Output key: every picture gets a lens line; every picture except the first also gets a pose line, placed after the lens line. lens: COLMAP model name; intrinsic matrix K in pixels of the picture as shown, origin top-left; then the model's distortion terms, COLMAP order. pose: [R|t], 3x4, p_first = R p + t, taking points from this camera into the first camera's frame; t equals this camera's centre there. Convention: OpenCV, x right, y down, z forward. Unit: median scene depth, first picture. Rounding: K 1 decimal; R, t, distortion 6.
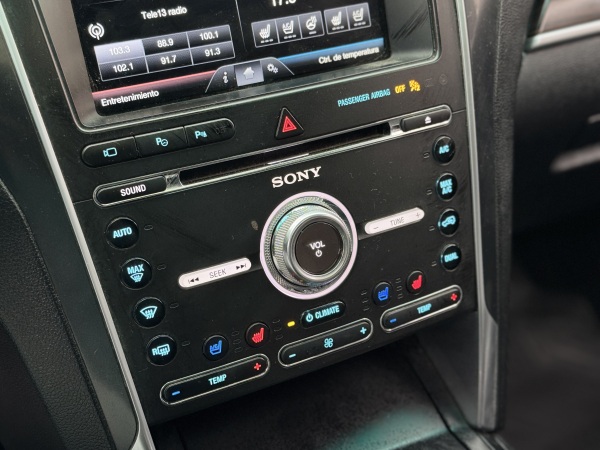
lens RADIAL K [[842.6, 0, 301.4], [0, 842.6, 231.1], [0, 0, 1]] dist [0.119733, 0.000000]
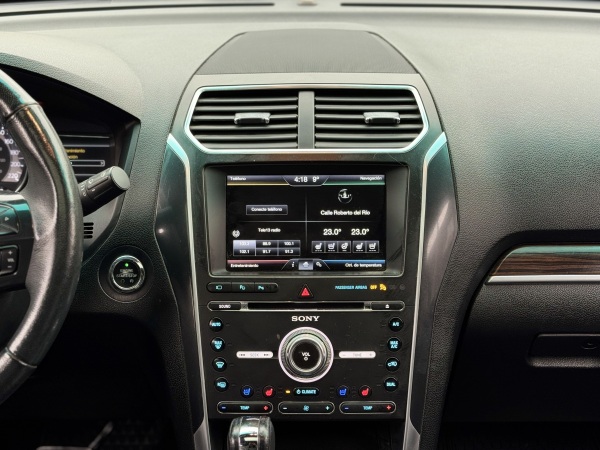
lens RADIAL K [[881.7, 0, 302.3], [0, 881.7, 223.1], [0, 0, 1]] dist [0.104590, 0.000000]
pose [[0.879105, 0.164911, -0.447189, 0.877826], [-0.249029, 0.958909, -0.135933, 0.005221], [0.406397, 0.230863, 0.884050, -0.899849]]
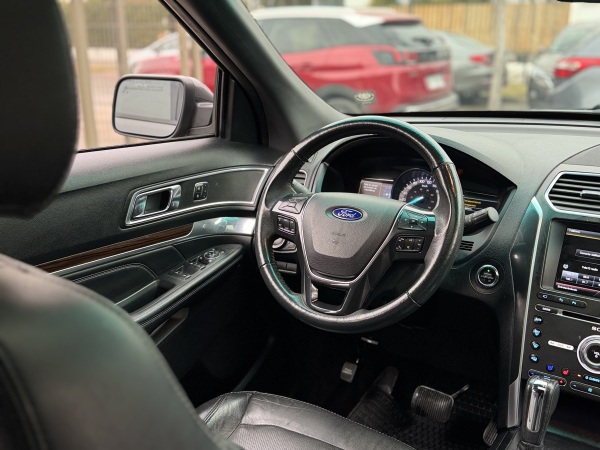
lens RADIAL K [[626.6, 0, 286.6], [0, 626.6, 231.2], [0, 0, 1]] dist [0.029215, 0.000000]
pose [[0.448397, 0.244462, -0.859755, 1.286204], [-0.482861, 0.875692, -0.002838, 0.168549], [0.752187, 0.416415, 0.510699, -1.073697]]
